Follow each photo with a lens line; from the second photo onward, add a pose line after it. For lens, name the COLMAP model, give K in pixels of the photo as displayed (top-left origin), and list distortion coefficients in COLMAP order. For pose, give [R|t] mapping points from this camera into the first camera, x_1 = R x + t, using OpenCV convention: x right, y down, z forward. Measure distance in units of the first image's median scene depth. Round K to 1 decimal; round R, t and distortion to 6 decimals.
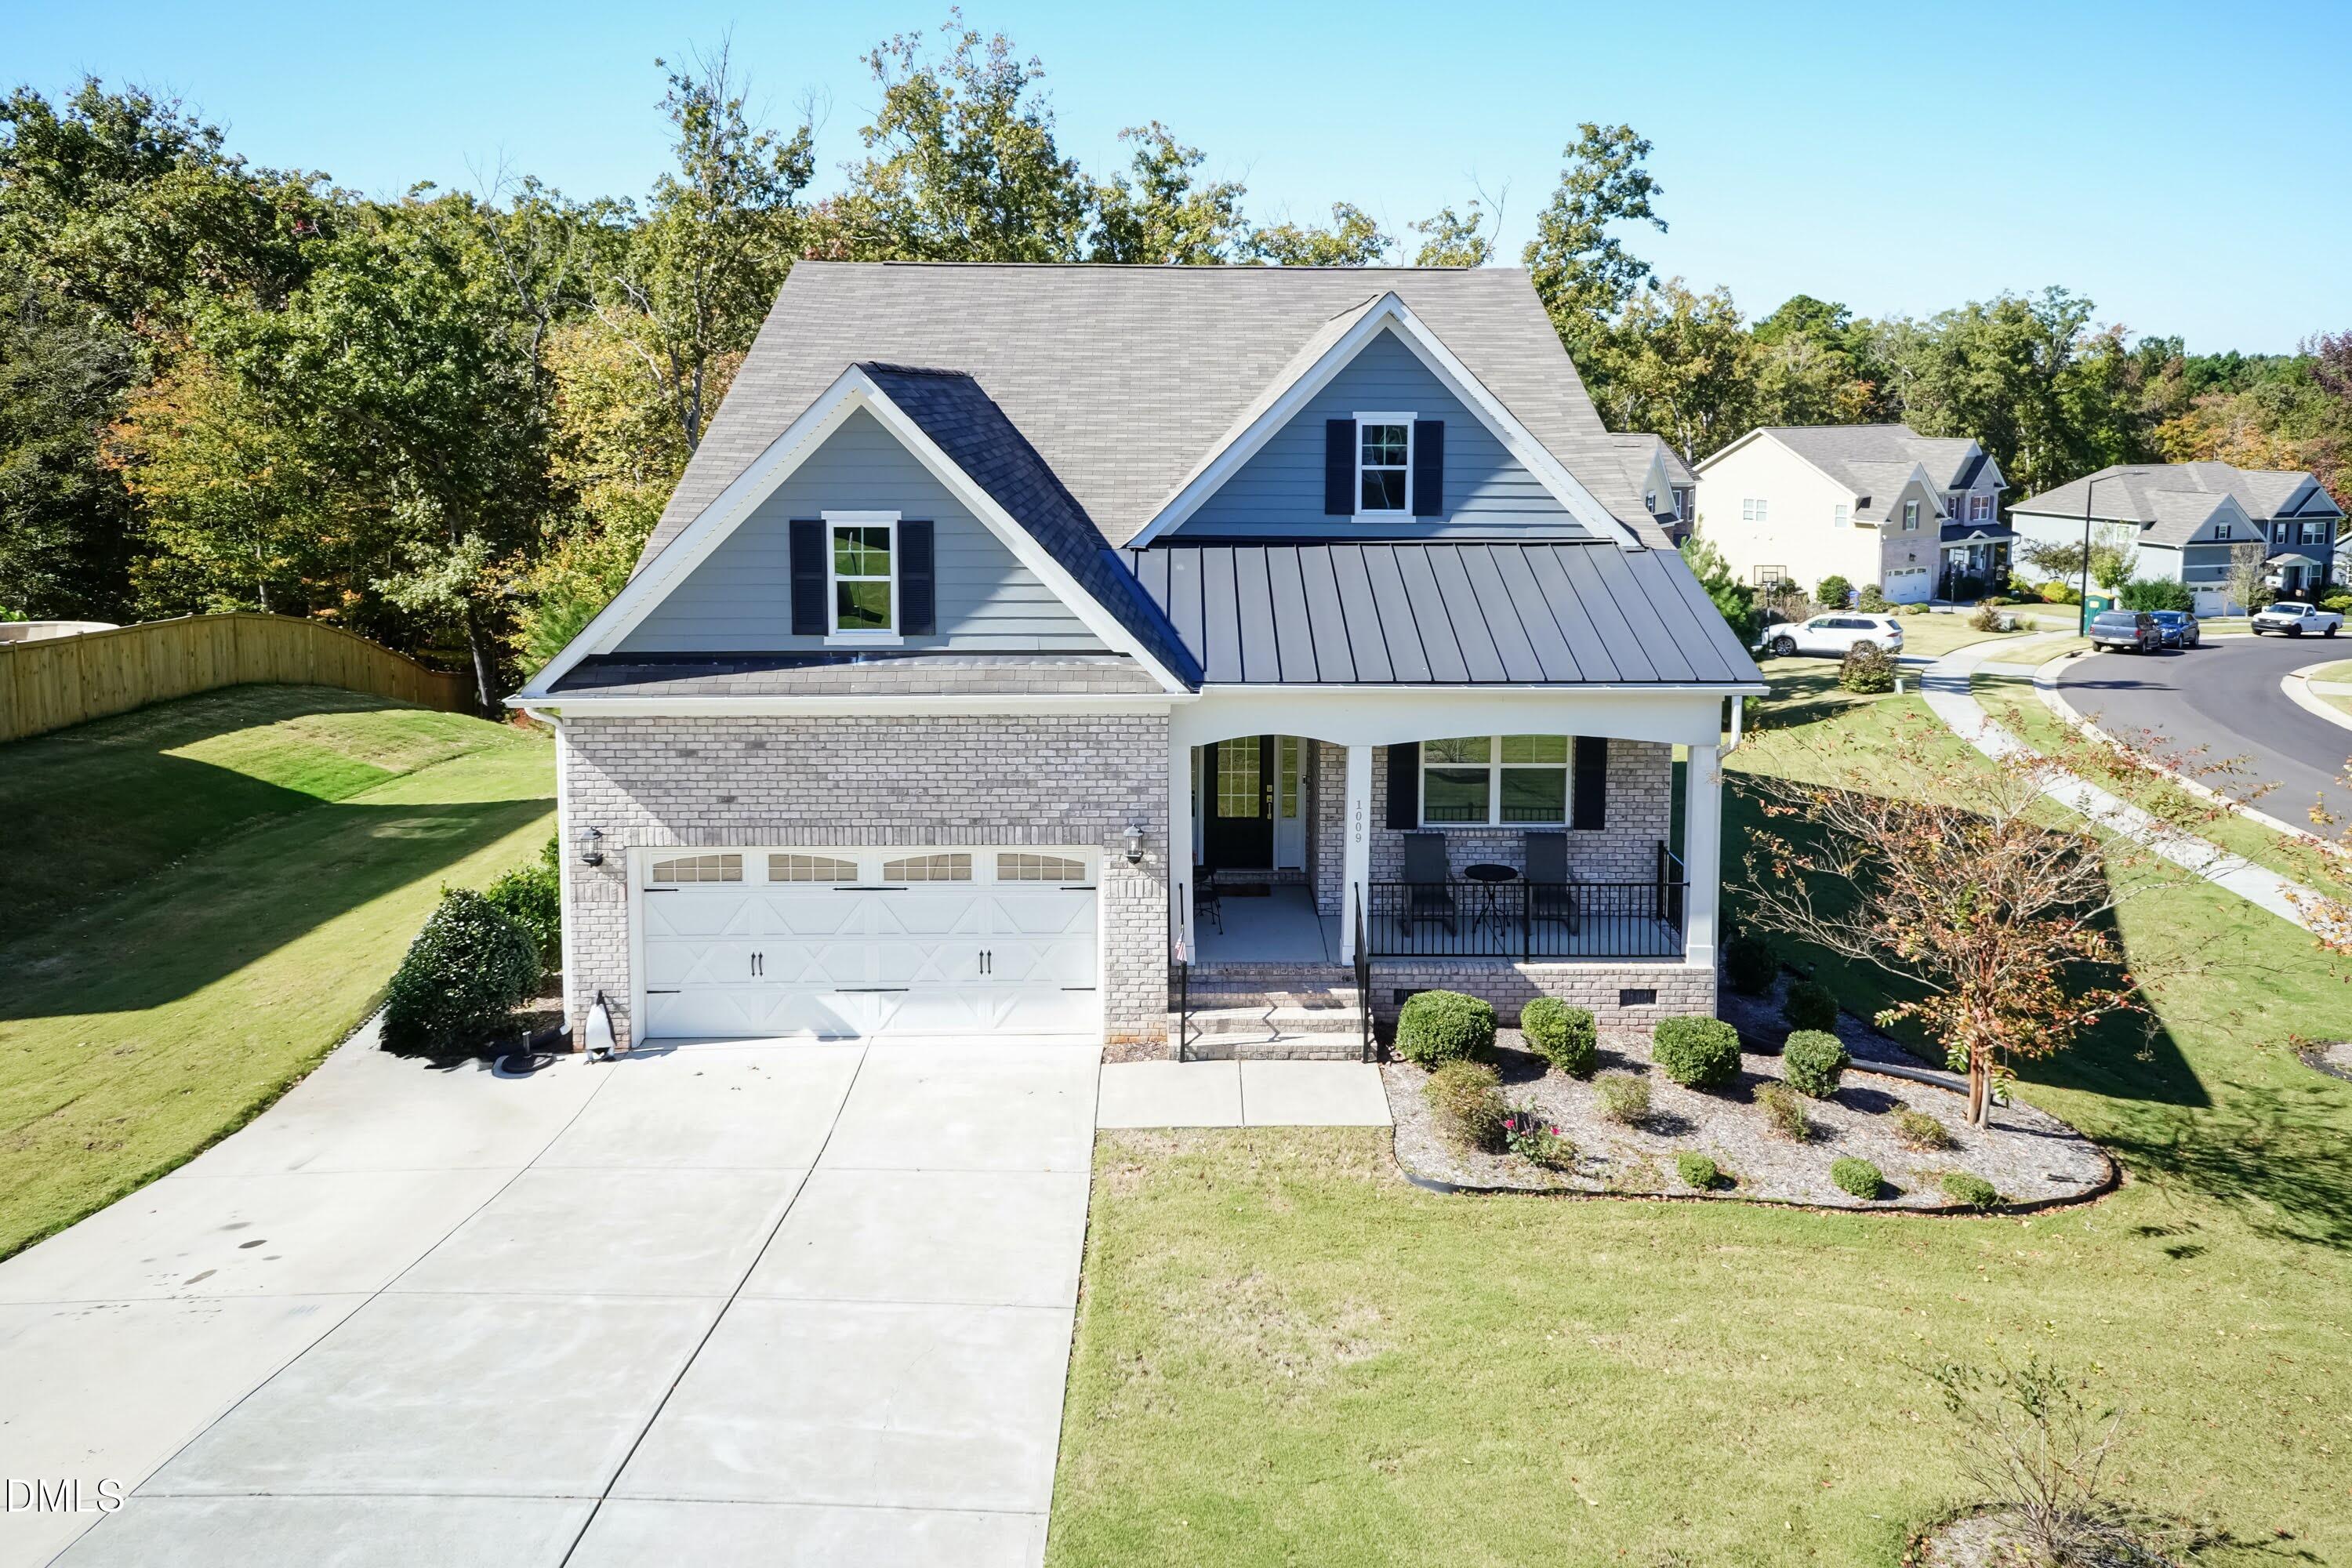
lens RADIAL K [[1558.9, 0, 1142.0], [0, 1558.9, 563.8], [0, 0, 1]] dist [0.048911, 0.003307]
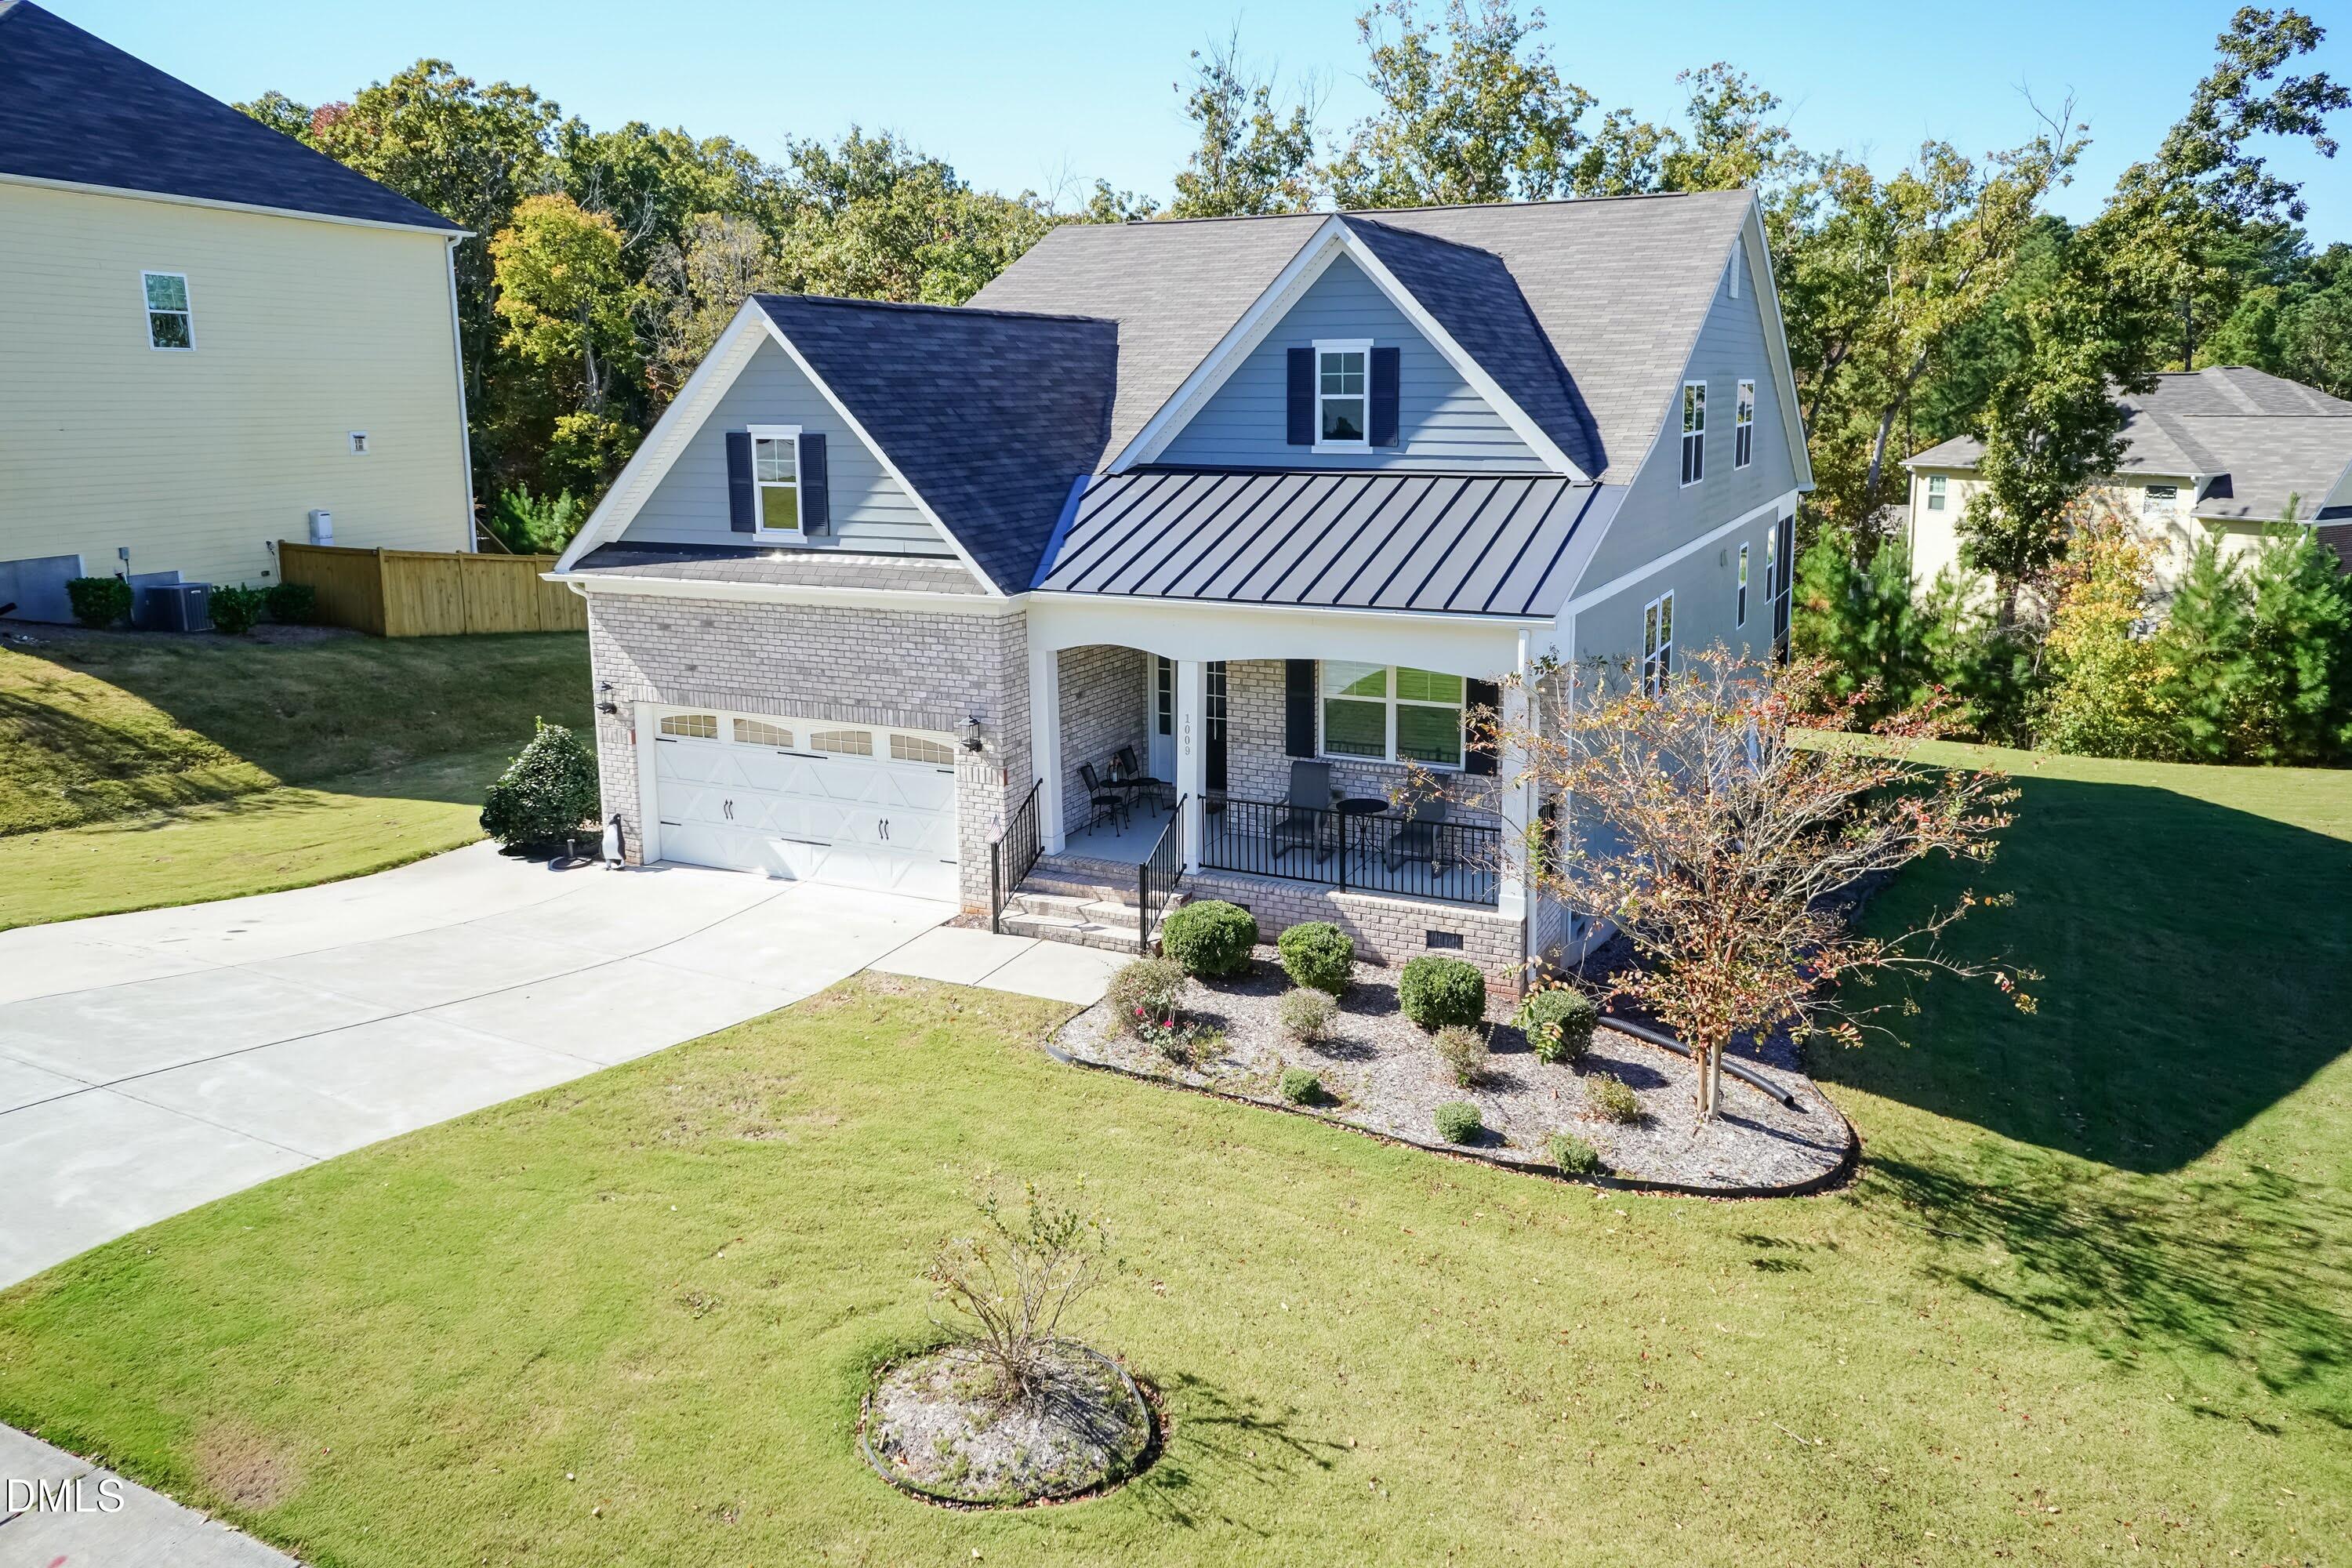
lens RADIAL K [[1550.6, 0, 1234.9], [0, 1550.6, 652.9], [0, 0, 1]] dist [0.054094, -0.001003]
pose [[0.908431, 0.065446, -0.412880, 0.603908], [-0.041272, 0.996885, 0.067209, 0.042691], [0.415992, -0.044014, 0.908302, 0.092182]]
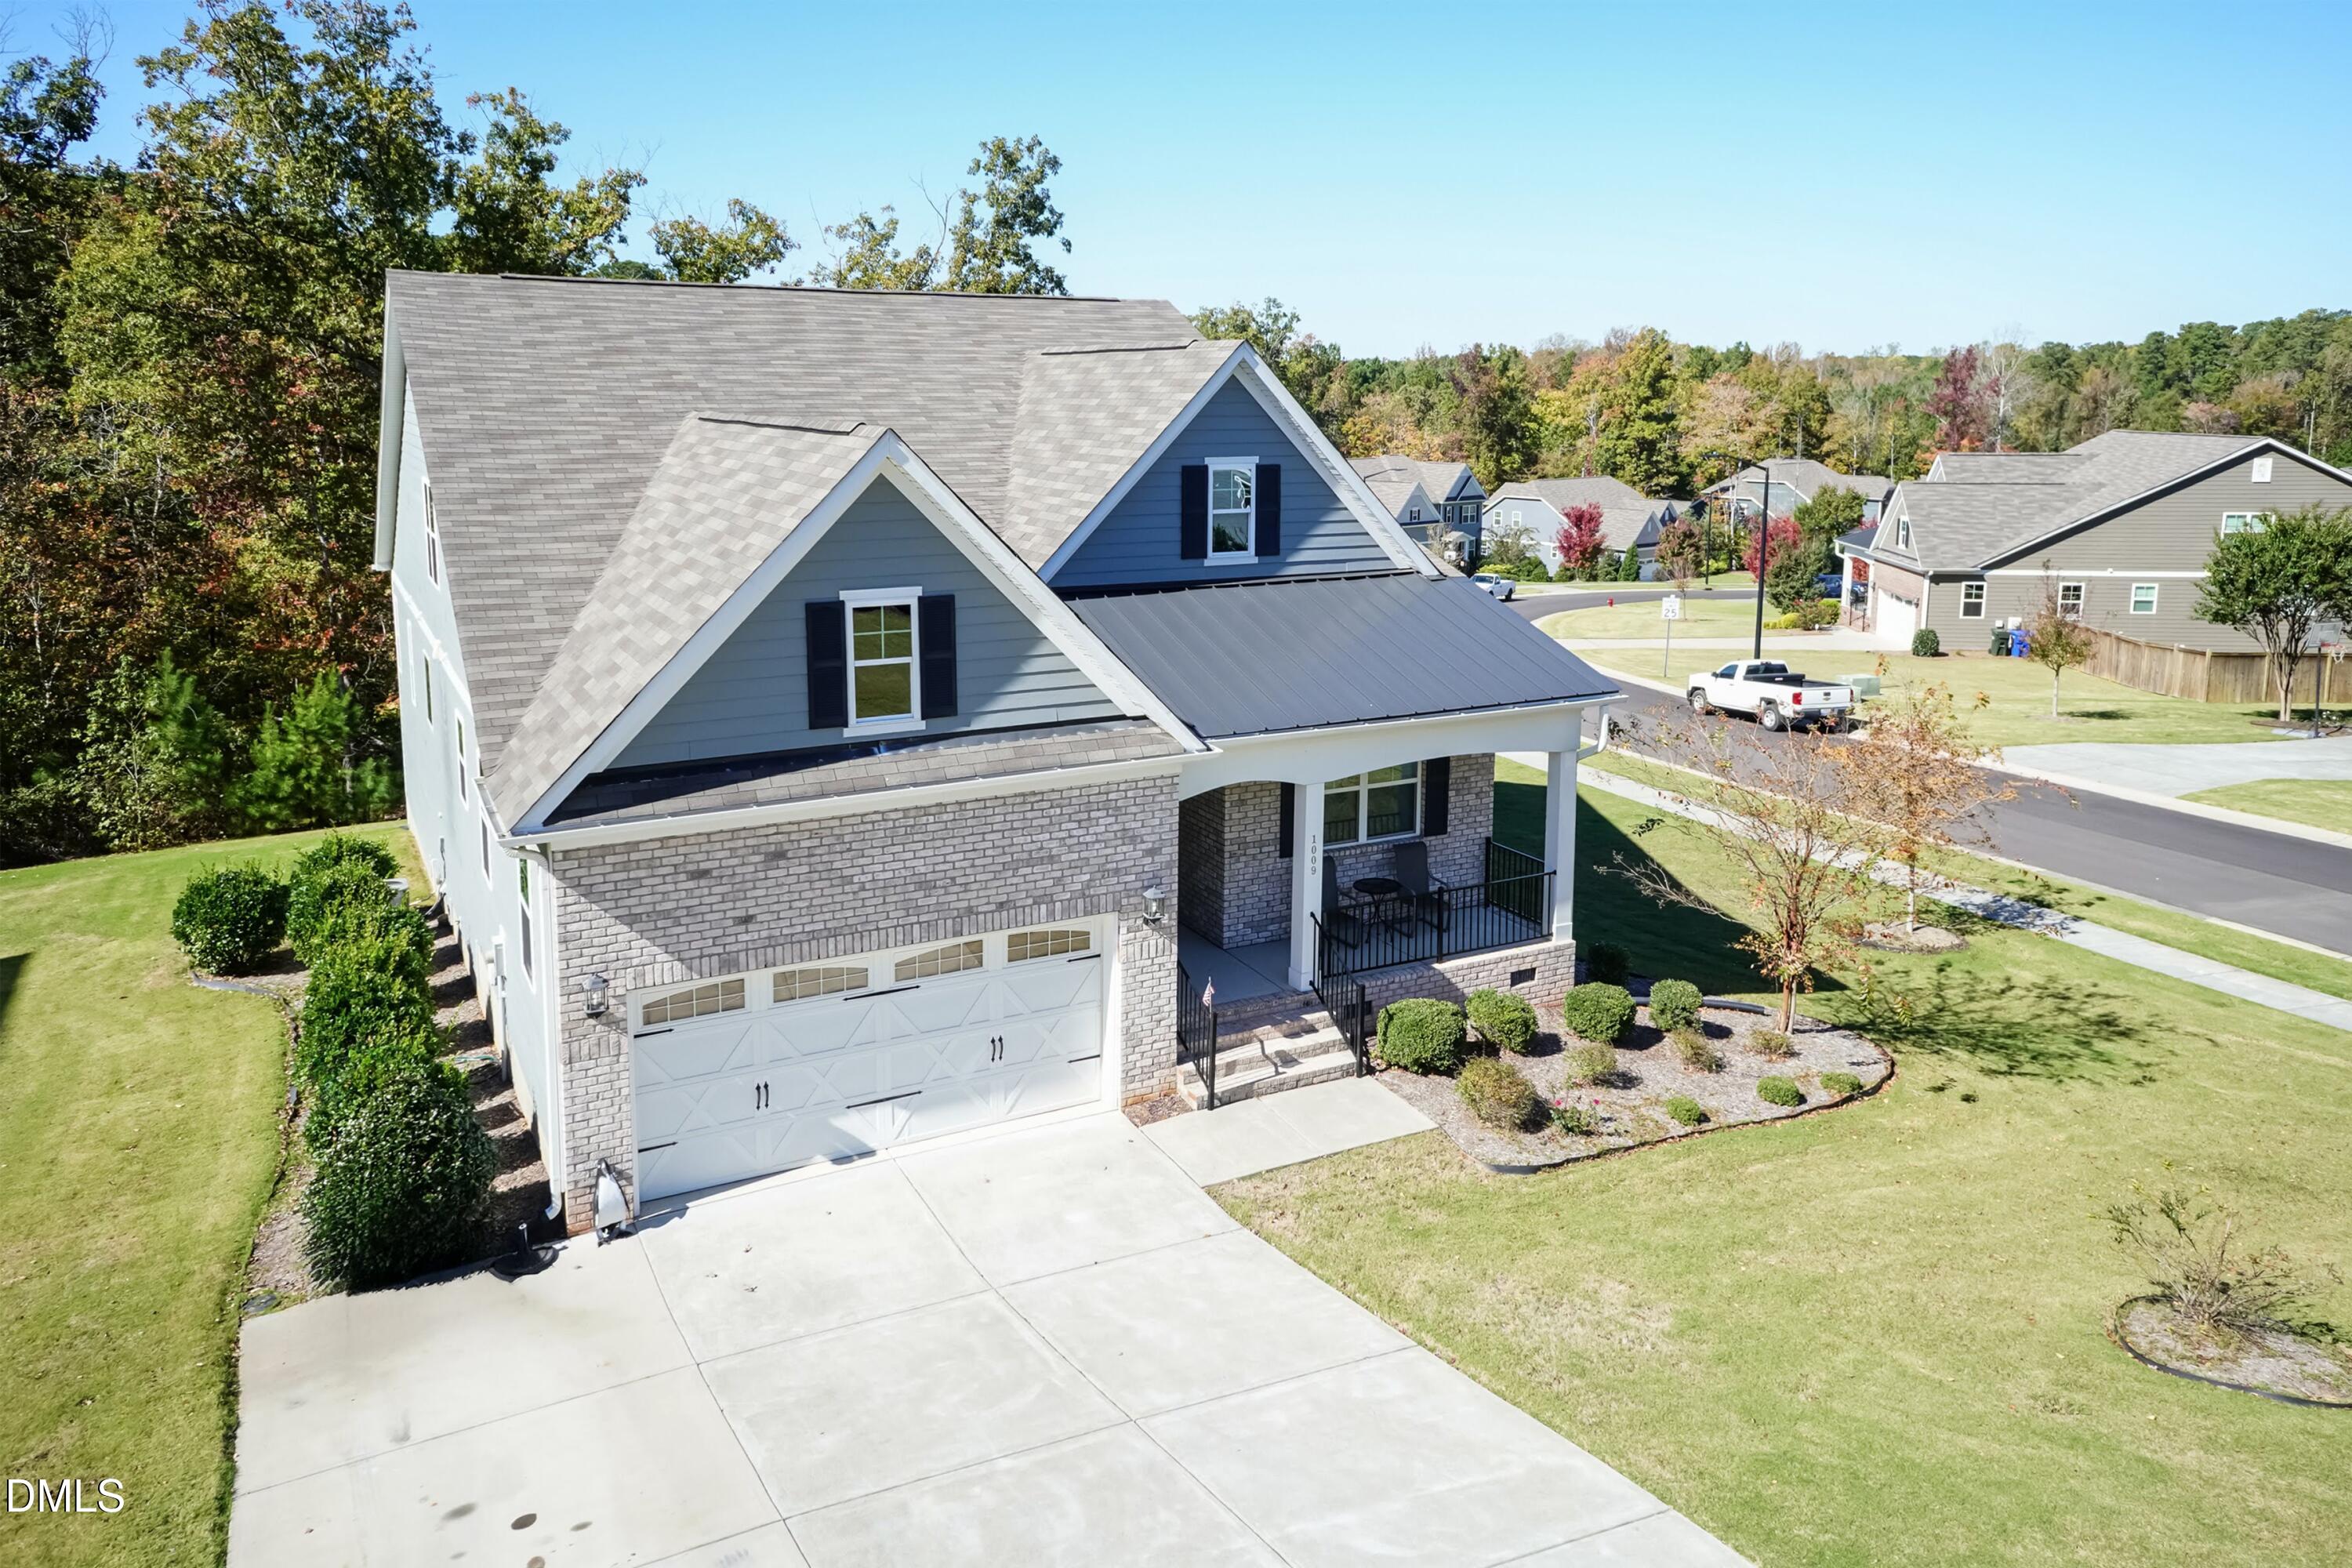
lens RADIAL K [[1640.7, 0, 1064.9], [0, 1640.7, 654.1], [0, 0, 1]] dist [0.056497, -0.000193]
pose [[0.901352, -0.074686, 0.426599, -0.490139], [0.052577, 0.996603, 0.063389, -0.050239], [-0.429884, -0.034707, 0.902217, 0.081082]]
